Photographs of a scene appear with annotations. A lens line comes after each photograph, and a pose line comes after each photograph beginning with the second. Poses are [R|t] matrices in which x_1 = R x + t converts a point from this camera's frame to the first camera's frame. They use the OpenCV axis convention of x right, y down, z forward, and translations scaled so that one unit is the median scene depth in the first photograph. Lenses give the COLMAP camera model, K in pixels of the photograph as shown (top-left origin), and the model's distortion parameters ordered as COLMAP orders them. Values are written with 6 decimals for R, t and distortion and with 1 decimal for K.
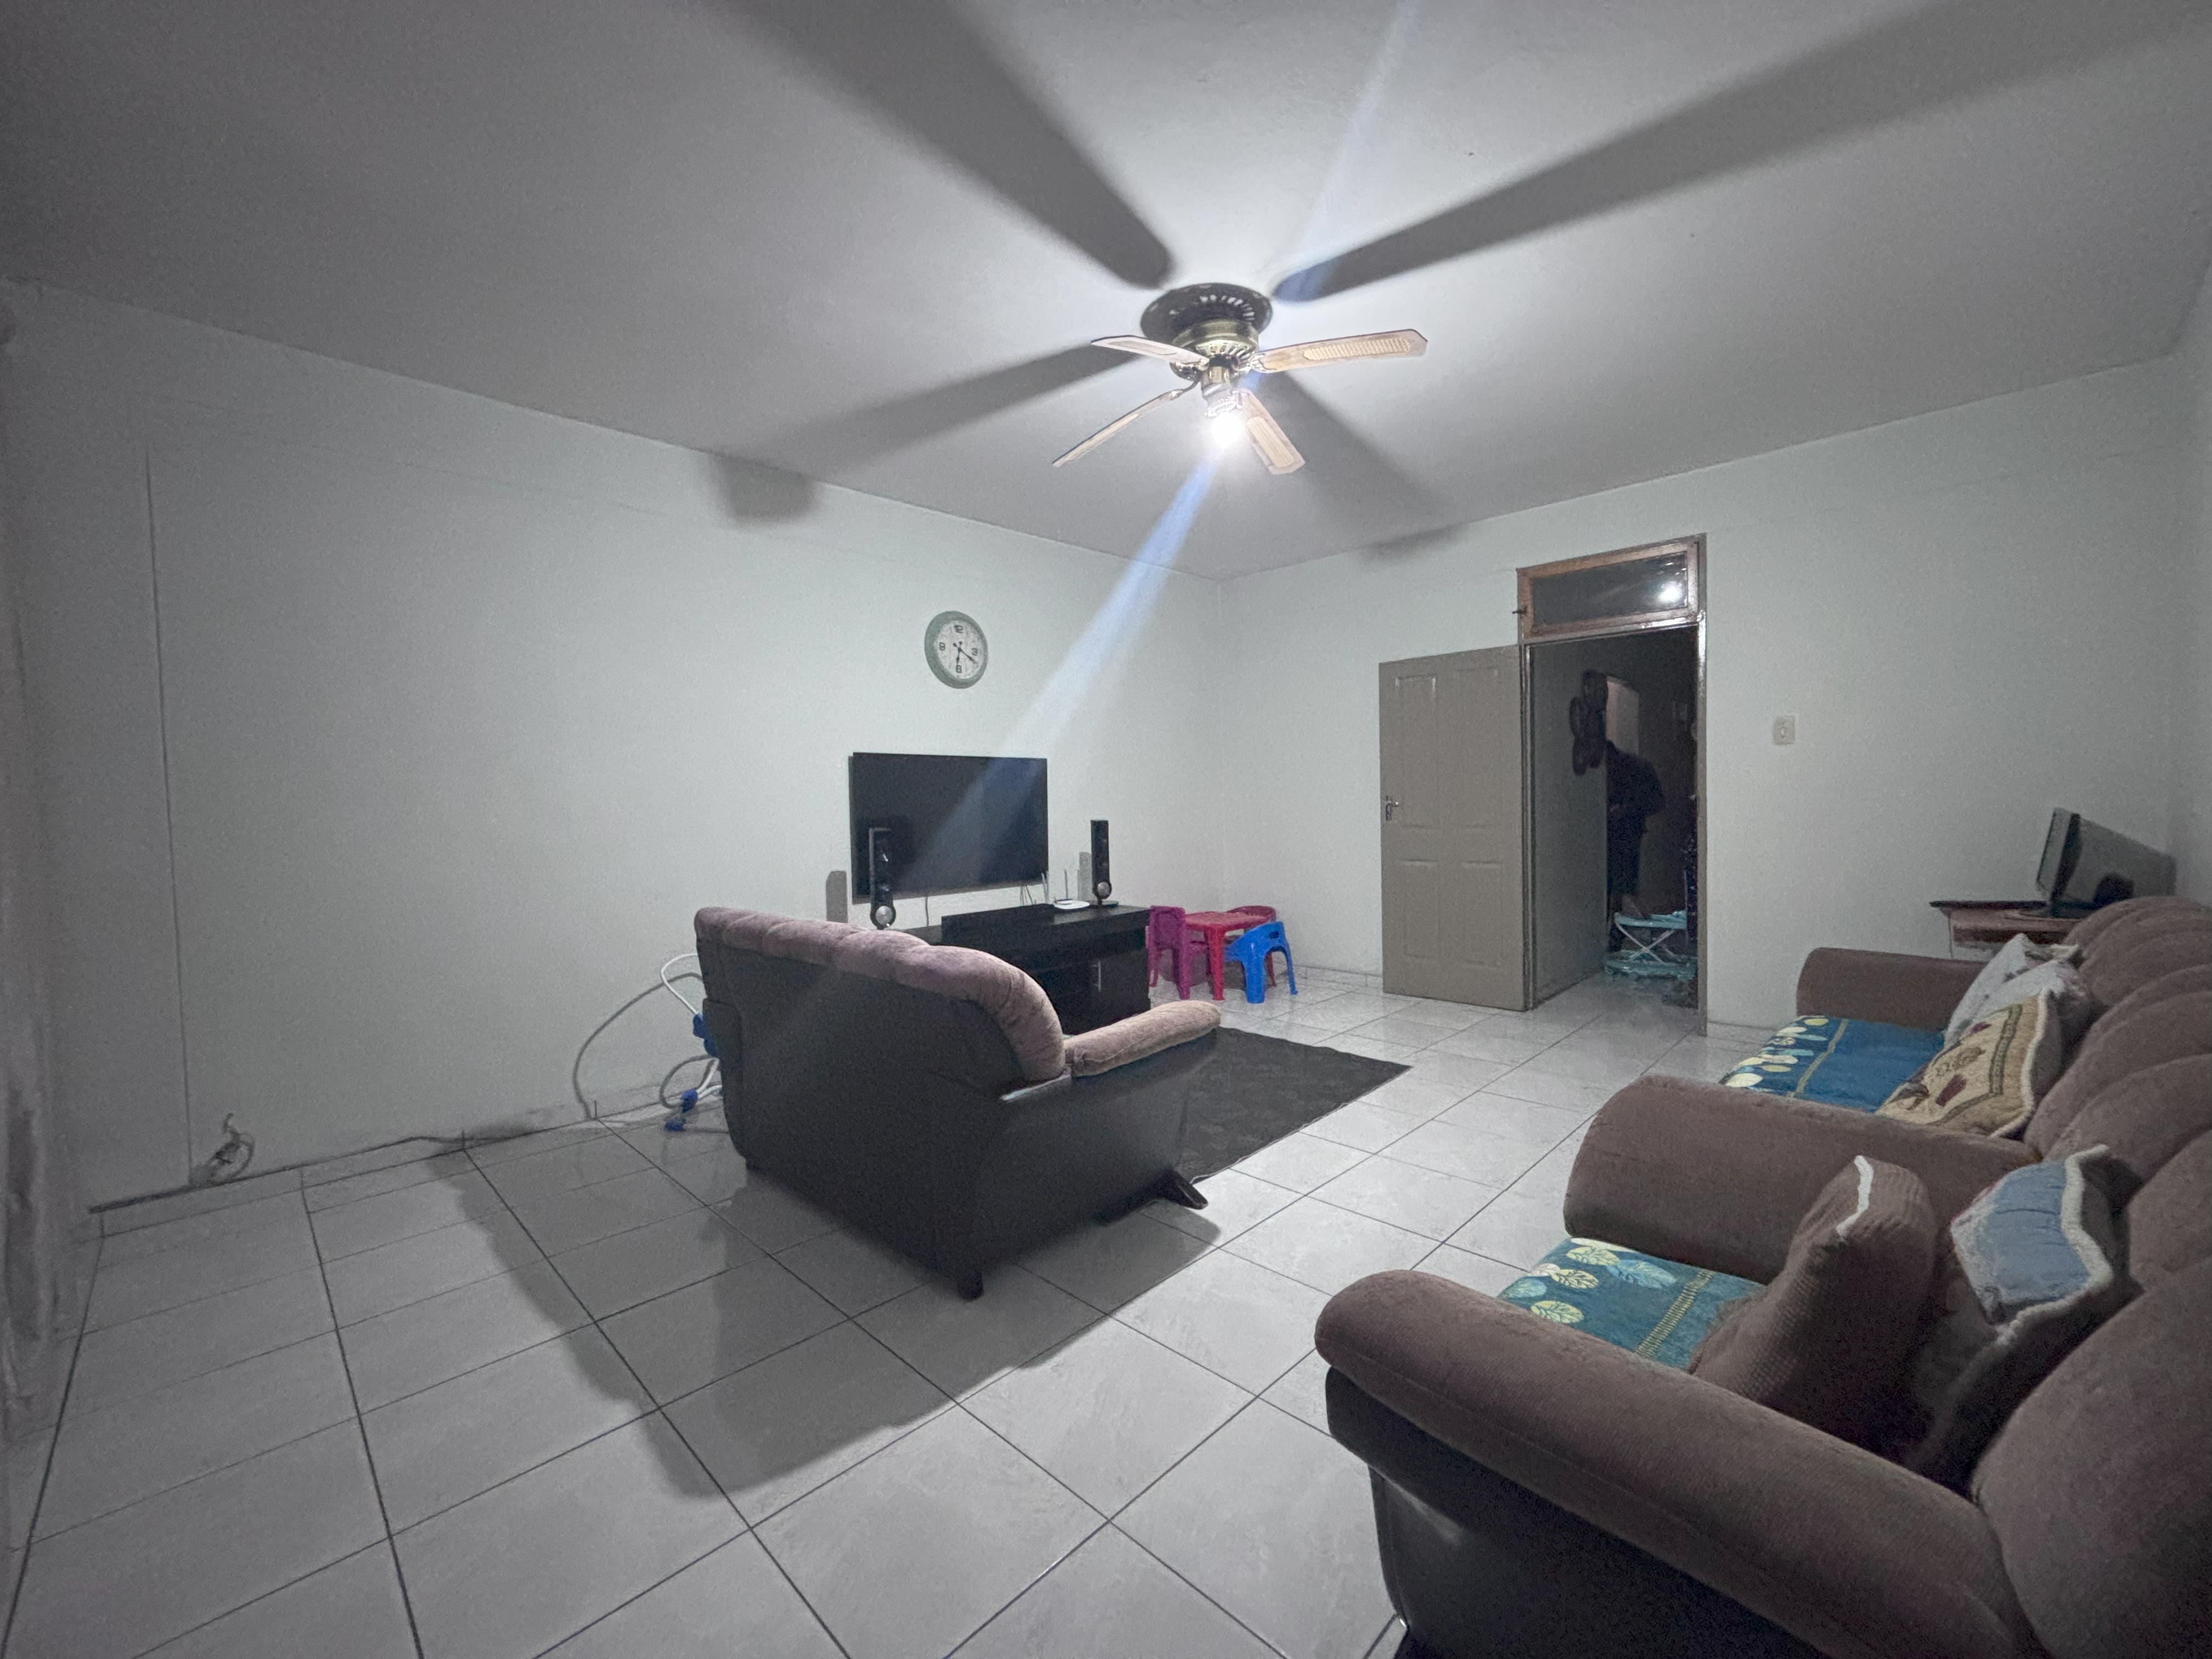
lens RADIAL K [[893.8, 0, 1099.8], [0, 893.8, 821.9], [0, 0, 1]] dist [-0.002469, -0.000127]
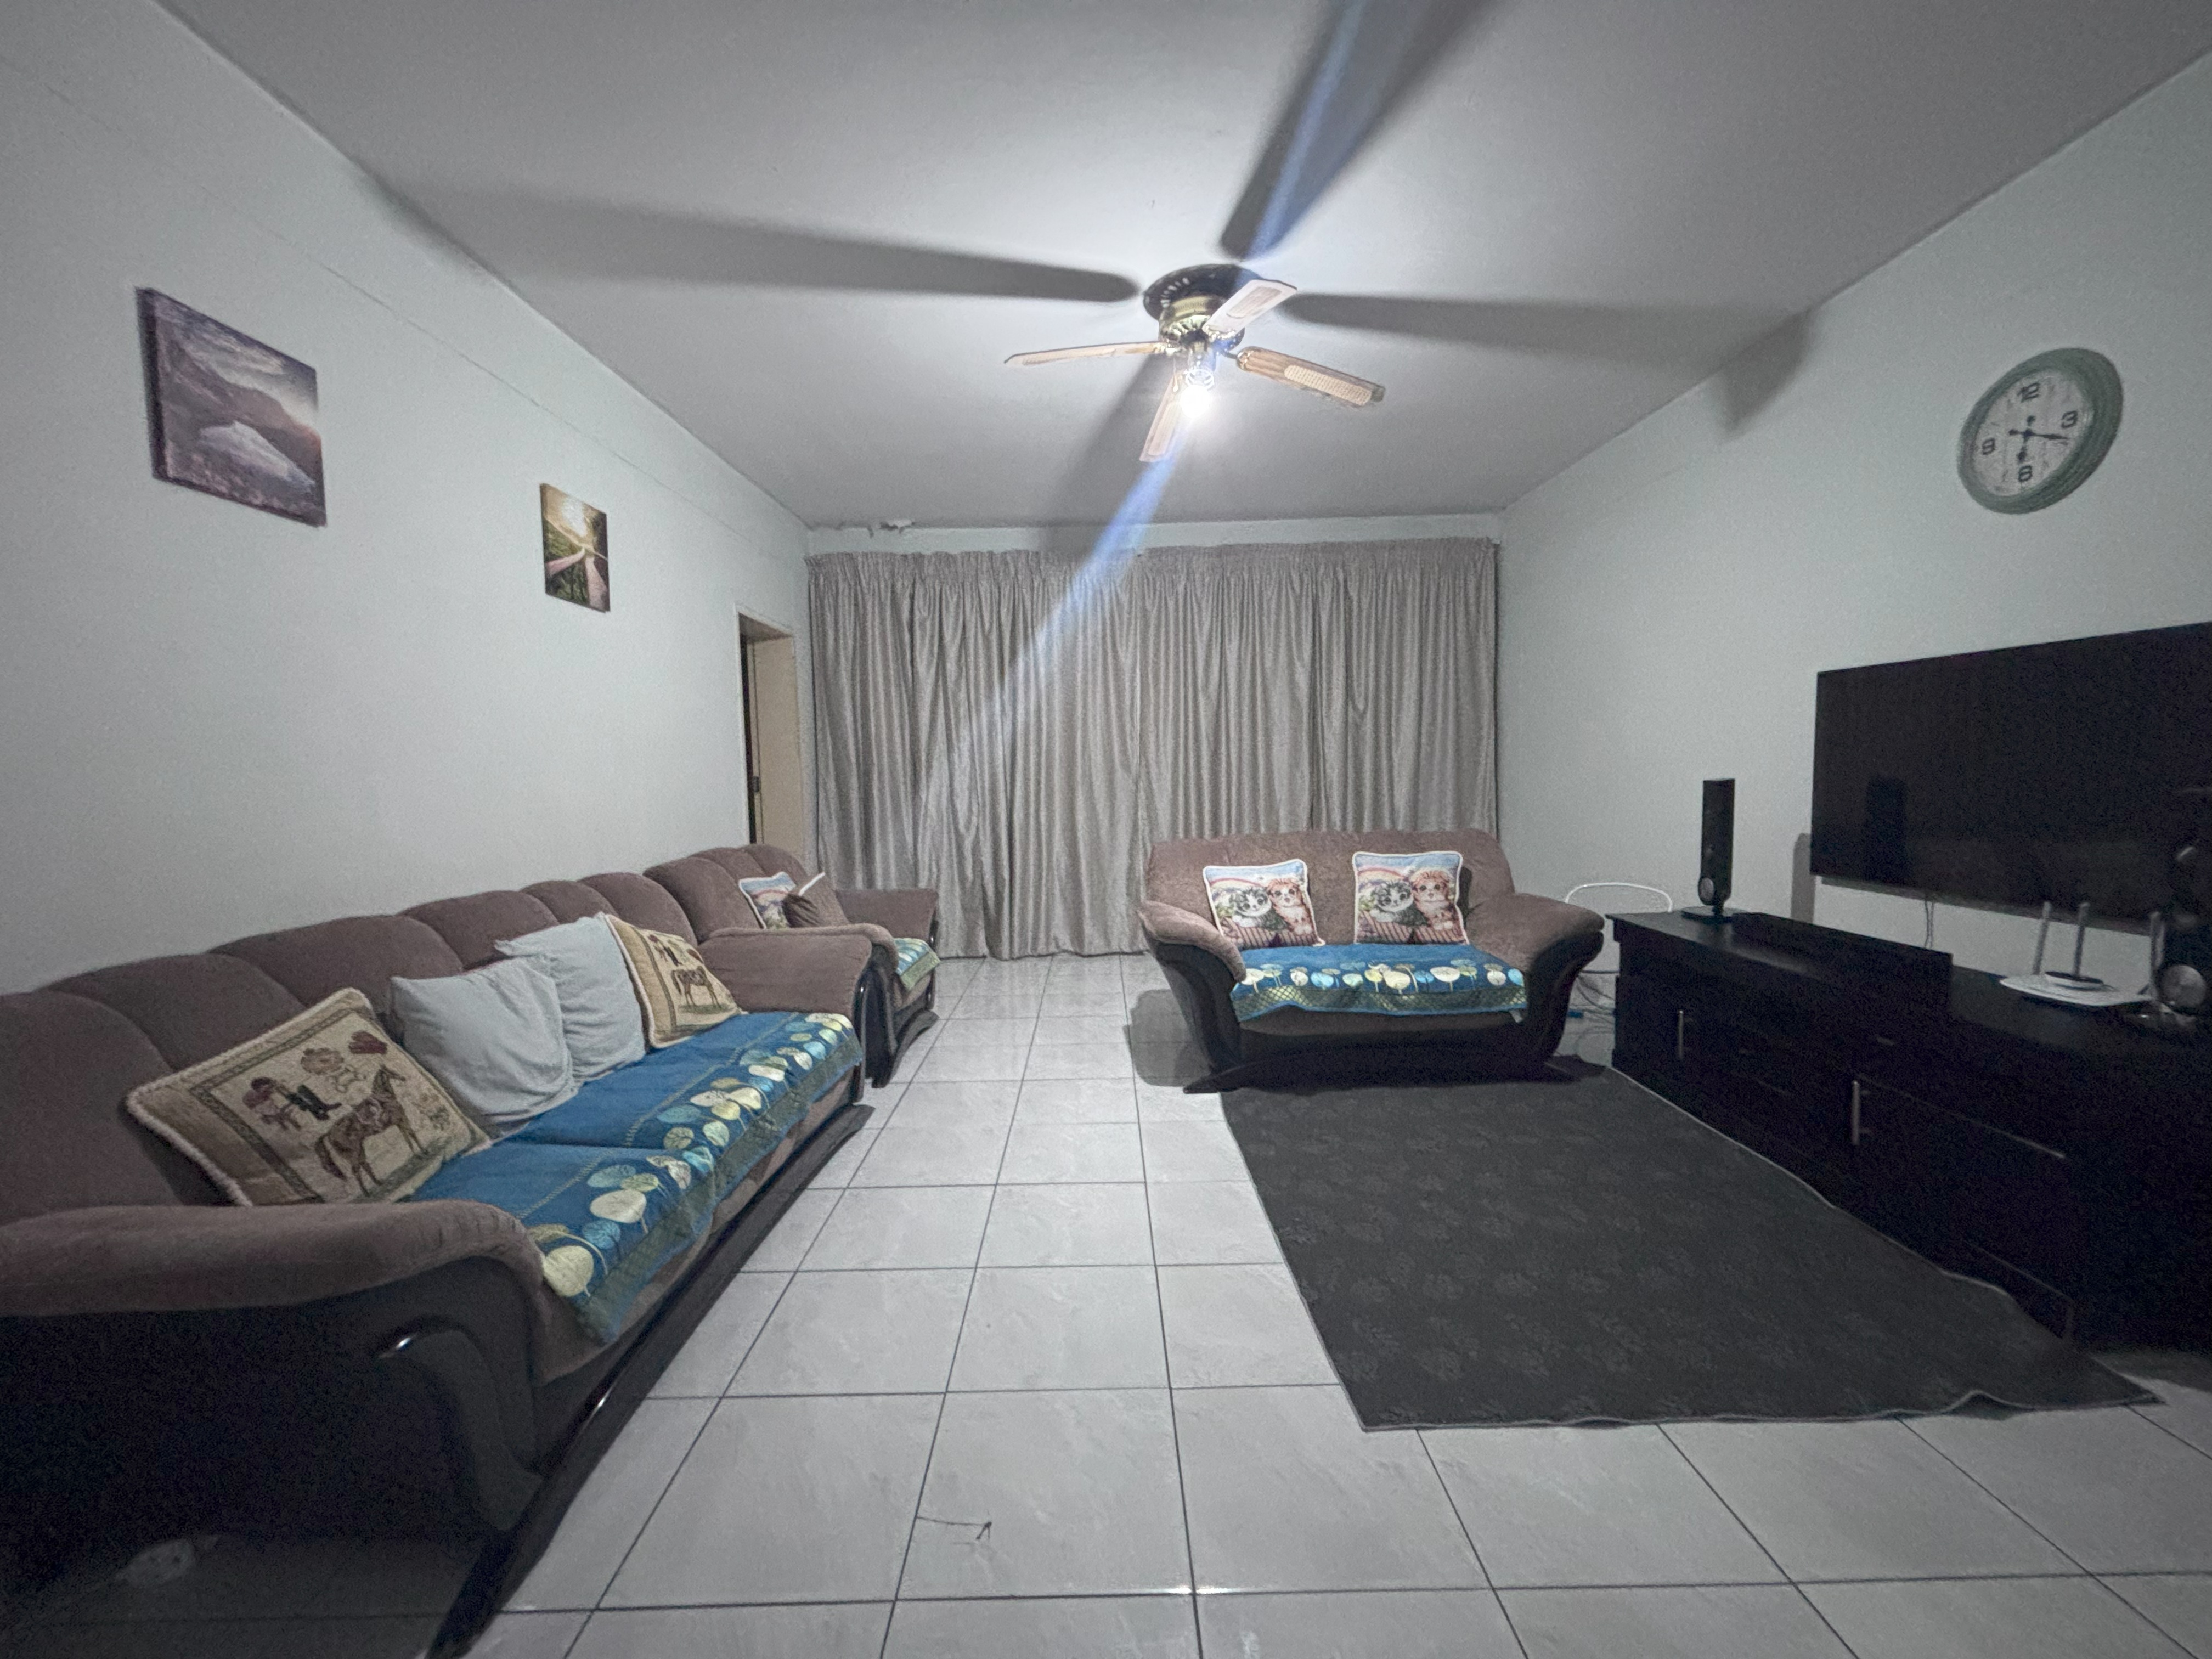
lens RADIAL K [[893.8, 0, 1099.8], [0, 893.8, 821.9], [0, 0, 1]] dist [-0.002469, -0.000127]
pose [[-0.708151, 0.076413, -0.701914, 0.588972], [0.016574, 0.995652, 0.091670, -0.029747], [0.705867, 0.053283, -0.706338, 1.004997]]
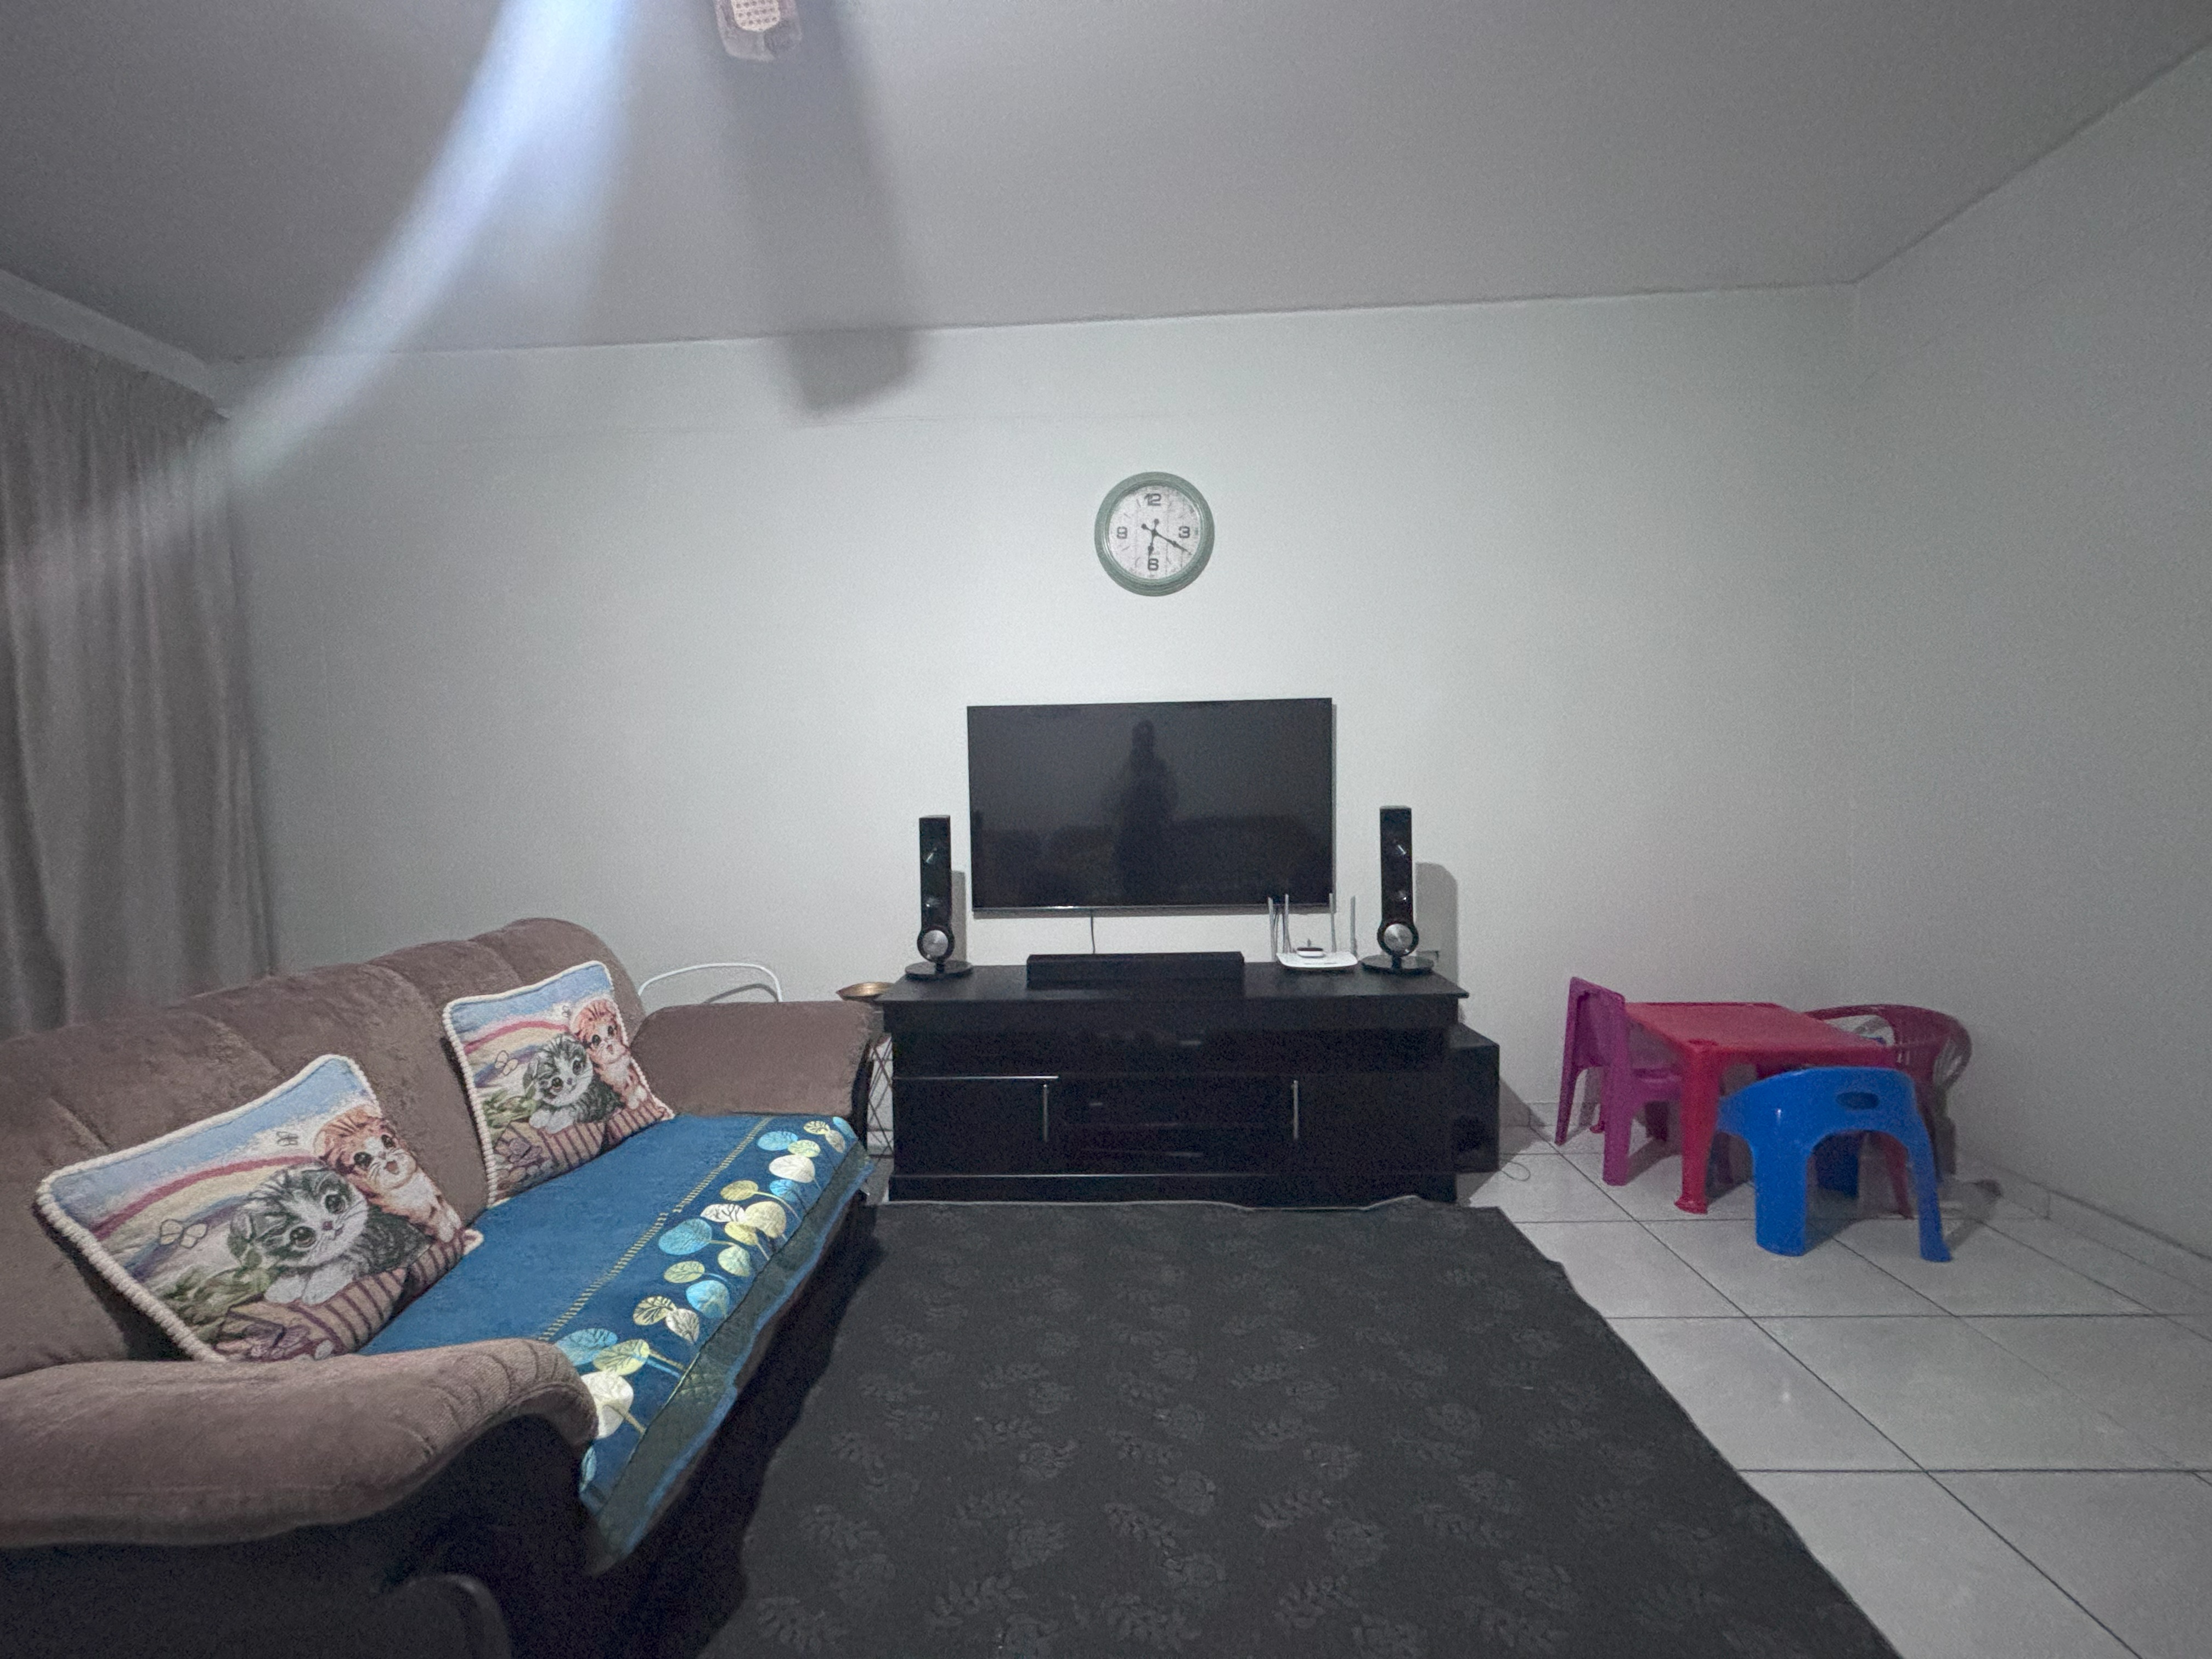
lens RADIAL K [[893.8, 0, 1099.8], [0, 893.8, 821.9], [0, 0, 1]] dist [-0.002469, -0.000127]
pose [[0.680558, 0.037086, -0.731755, 0.289709], [-0.011393, 0.999133, 0.040041, -0.013260], [0.732606, -0.018914, 0.680390, 0.541478]]
